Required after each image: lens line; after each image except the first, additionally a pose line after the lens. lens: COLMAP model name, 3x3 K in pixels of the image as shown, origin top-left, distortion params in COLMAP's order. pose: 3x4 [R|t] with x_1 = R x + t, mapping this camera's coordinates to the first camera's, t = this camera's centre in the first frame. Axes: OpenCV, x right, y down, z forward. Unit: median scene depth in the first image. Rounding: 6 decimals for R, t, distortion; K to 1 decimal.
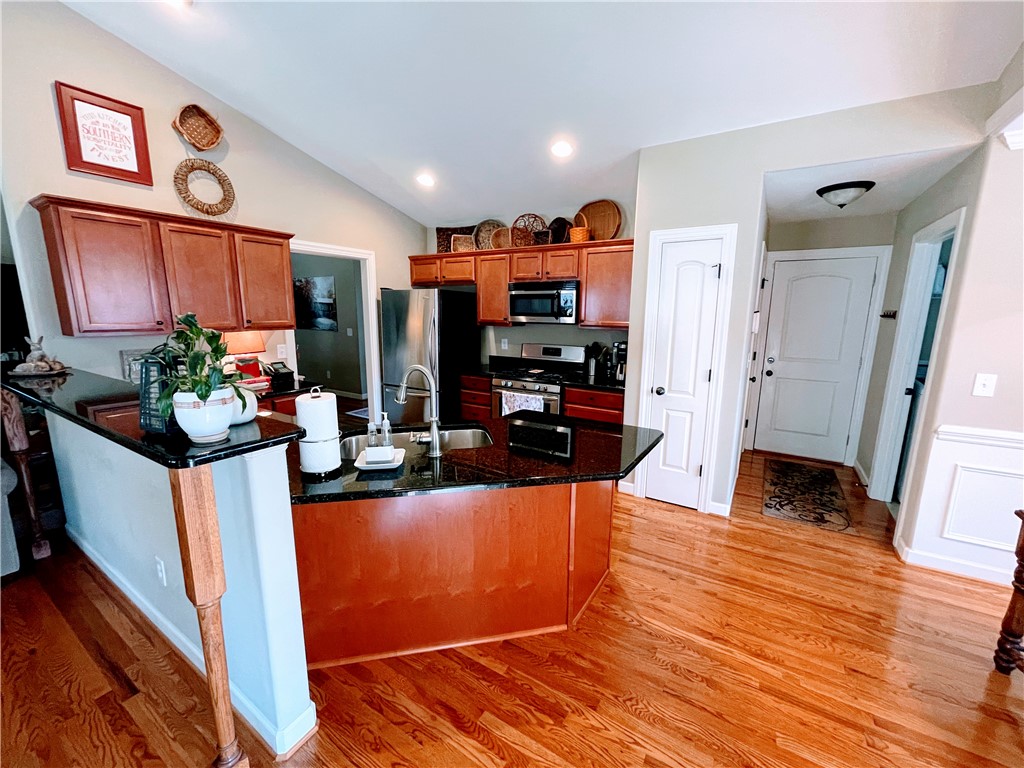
lens RADIAL K [[413.0, 0, 517.0], [0, 413.0, 385.7], [0, 0, 1]] dist [0.002022, -0.002148]
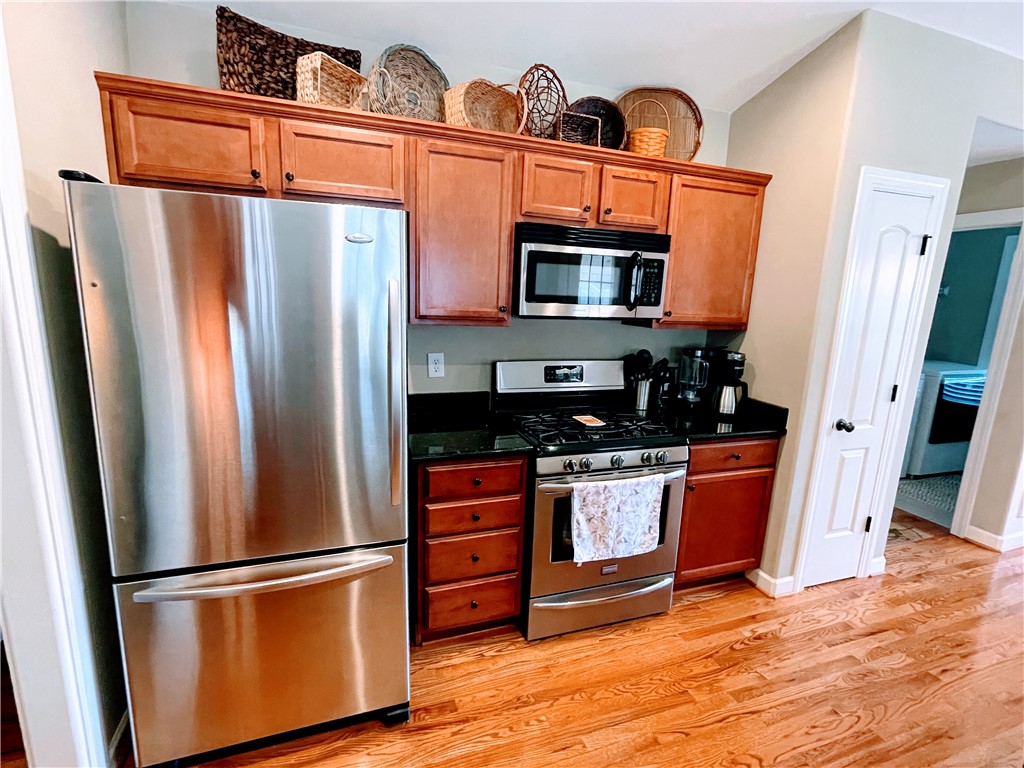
lens RADIAL K [[482.2, 0, 507.7], [0, 482.2, 387.9], [0, 0, 1]] dist [-0.006823, 0.002245]
pose [[0.637413, -0.137093, 0.758228, -0.435774], [0.107453, 0.990244, 0.088712, -0.134354], [-0.762993, 0.024928, 0.645926, 0.734639]]
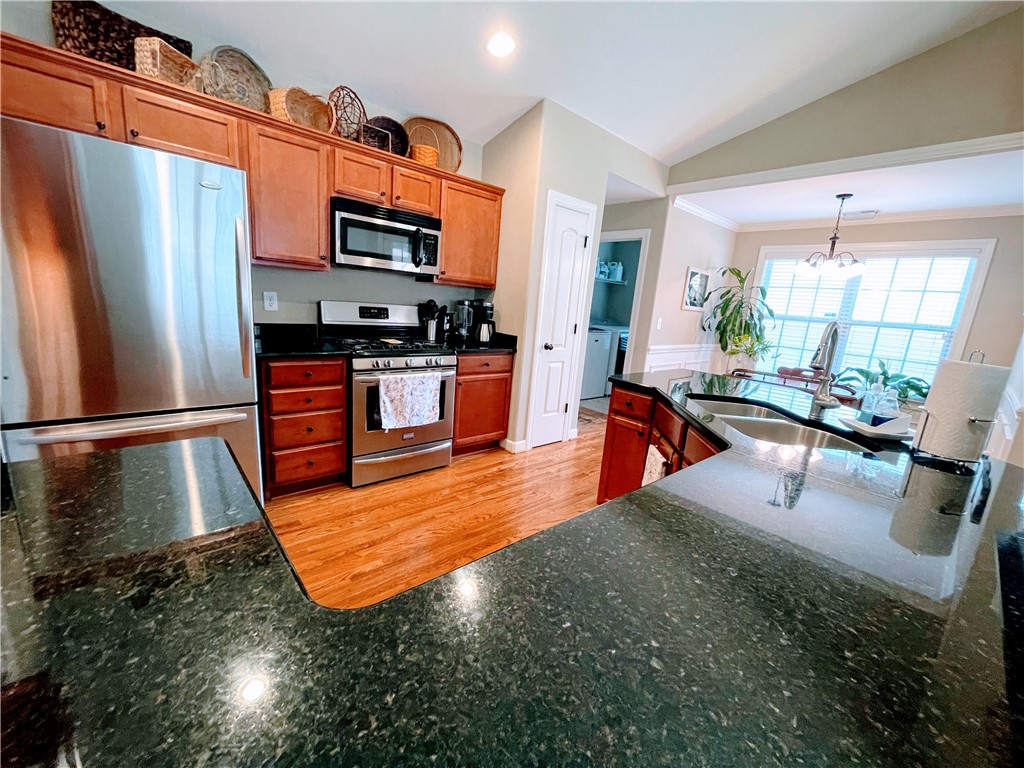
lens RADIAL K [[413.0, 0, 509.8], [0, 413.0, 384.1], [0, 0, 1]] dist [0.002022, -0.002148]
pose [[0.294458, -0.181214, 0.938326, -0.575683], [0.092655, 0.982645, 0.160696, -0.058671], [-0.951162, 0.039622, 0.306138, 0.617068]]
